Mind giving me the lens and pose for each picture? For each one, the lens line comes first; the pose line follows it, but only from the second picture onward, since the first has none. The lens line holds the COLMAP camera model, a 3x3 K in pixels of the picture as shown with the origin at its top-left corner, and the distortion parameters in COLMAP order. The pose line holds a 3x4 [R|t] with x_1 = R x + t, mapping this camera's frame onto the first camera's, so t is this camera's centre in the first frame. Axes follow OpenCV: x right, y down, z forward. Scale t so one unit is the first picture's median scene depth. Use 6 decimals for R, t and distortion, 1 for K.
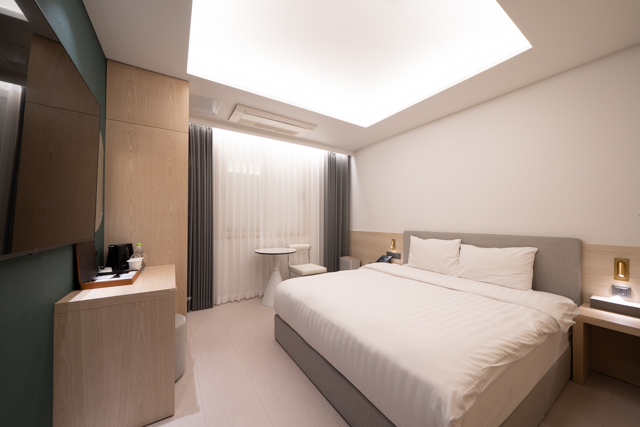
lens RADIAL K [[240.0, 0, 319.8], [0, 240.0, 221.9], [0, 0, 1]] dist [-0.000836, -0.000147]
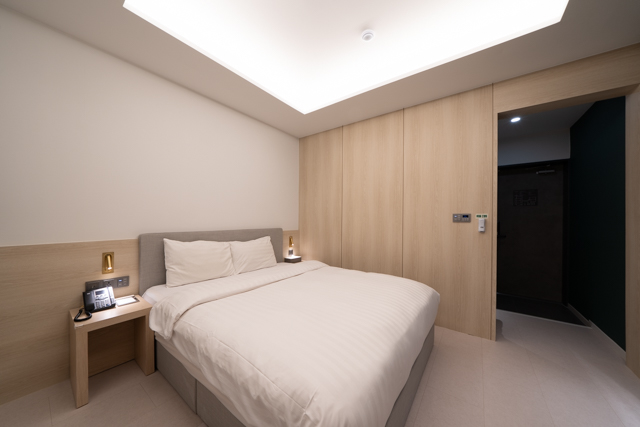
lens RADIAL K [[218.0, 0, 316.7], [0, 218.0, 217.8], [0, 0, 1]] dist [-0.010214, 0.000127]
pose [[-0.364590, 0.016533, 0.931021, -0.360274], [0.013781, 0.999829, -0.012358, 0.012804], [-0.931066, 0.008325, -0.364755, 0.970850]]
